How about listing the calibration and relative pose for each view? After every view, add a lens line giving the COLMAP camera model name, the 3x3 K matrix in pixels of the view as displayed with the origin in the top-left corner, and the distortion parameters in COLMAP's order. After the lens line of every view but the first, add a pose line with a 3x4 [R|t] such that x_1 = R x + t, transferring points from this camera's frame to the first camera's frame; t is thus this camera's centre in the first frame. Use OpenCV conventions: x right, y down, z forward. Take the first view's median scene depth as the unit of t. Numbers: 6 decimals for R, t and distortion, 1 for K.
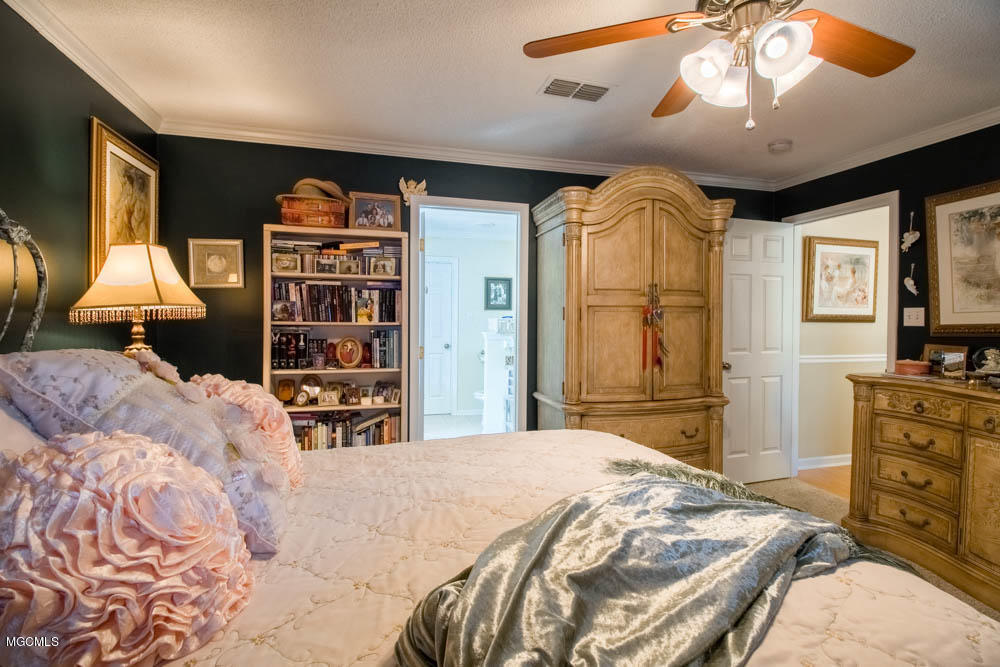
lens RADIAL K [[478.9, 0, 504.6], [0, 478.9, 316.9], [0, 0, 1]] dist [0.003449, -0.000407]
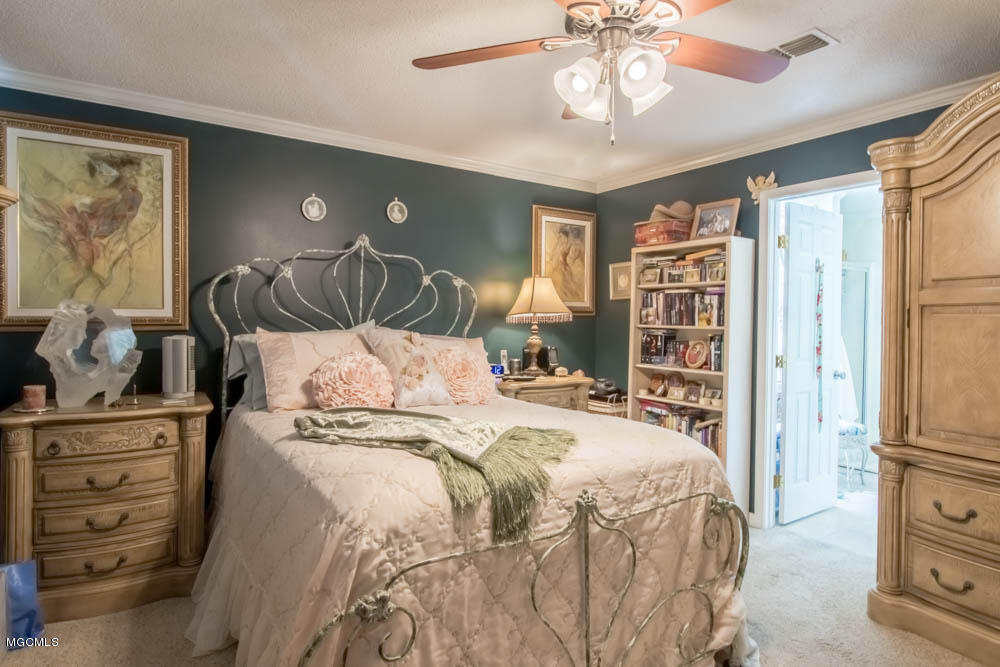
lens RADIAL K [[565.8, 0, 499.1], [0, 565.8, 328.1], [0, 0, 1]] dist [0.001173, -0.000597]
pose [[0.307744, 0.013333, -0.951376, 0.762032], [-0.007577, 0.999904, 0.011562, 0.003974], [0.951439, 0.003651, 0.307816, 0.185083]]
